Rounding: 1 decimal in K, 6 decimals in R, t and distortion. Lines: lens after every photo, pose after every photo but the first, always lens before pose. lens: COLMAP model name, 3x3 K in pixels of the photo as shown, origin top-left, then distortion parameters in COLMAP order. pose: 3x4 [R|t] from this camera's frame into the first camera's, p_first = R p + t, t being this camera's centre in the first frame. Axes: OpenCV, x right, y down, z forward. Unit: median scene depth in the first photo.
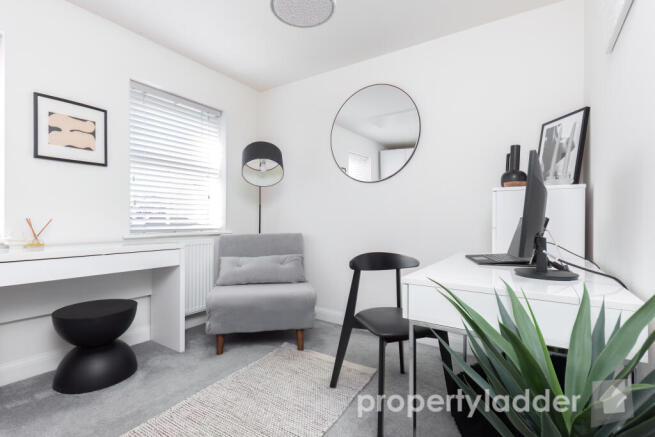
lens RADIAL K [[320.5, 0, 346.7], [0, 320.5, 223.1], [0, 0, 1]] dist [-0.020618, -0.005802]
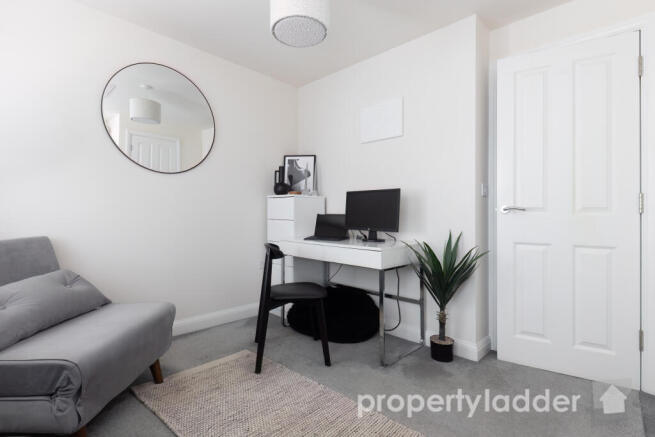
lens RADIAL K [[320.5, 0, 325.4], [0, 320.5, 216.6], [0, 0, 1]] dist [-0.020618, -0.005802]
pose [[0.191110, -0.000286, 0.981568, -0.904263], [0.003218, 0.999995, -0.000335, -0.006625], [-0.981563, 0.003223, 0.191110, 0.500560]]
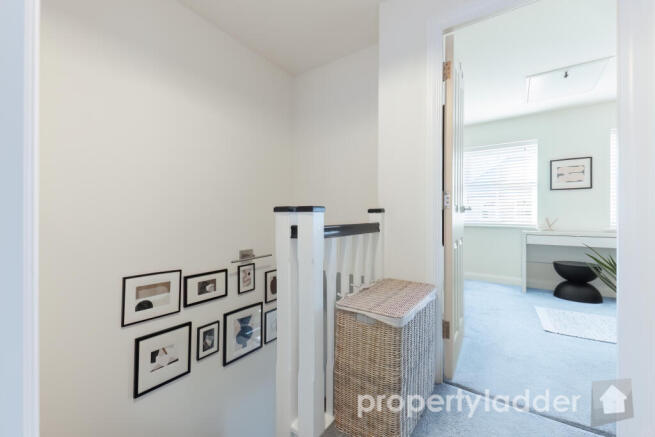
lens RADIAL K [[252.0, 0, 324.7], [0, 252.0, 219.3], [0, 0, 1]] dist [0.003458, 0.000212]
pose [[-0.061364, -0.000986, -0.998115, 0.860328], [-0.009191, 0.999958, -0.000423, 0.009496], [0.998073, 0.009148, -0.061370, -0.467478]]
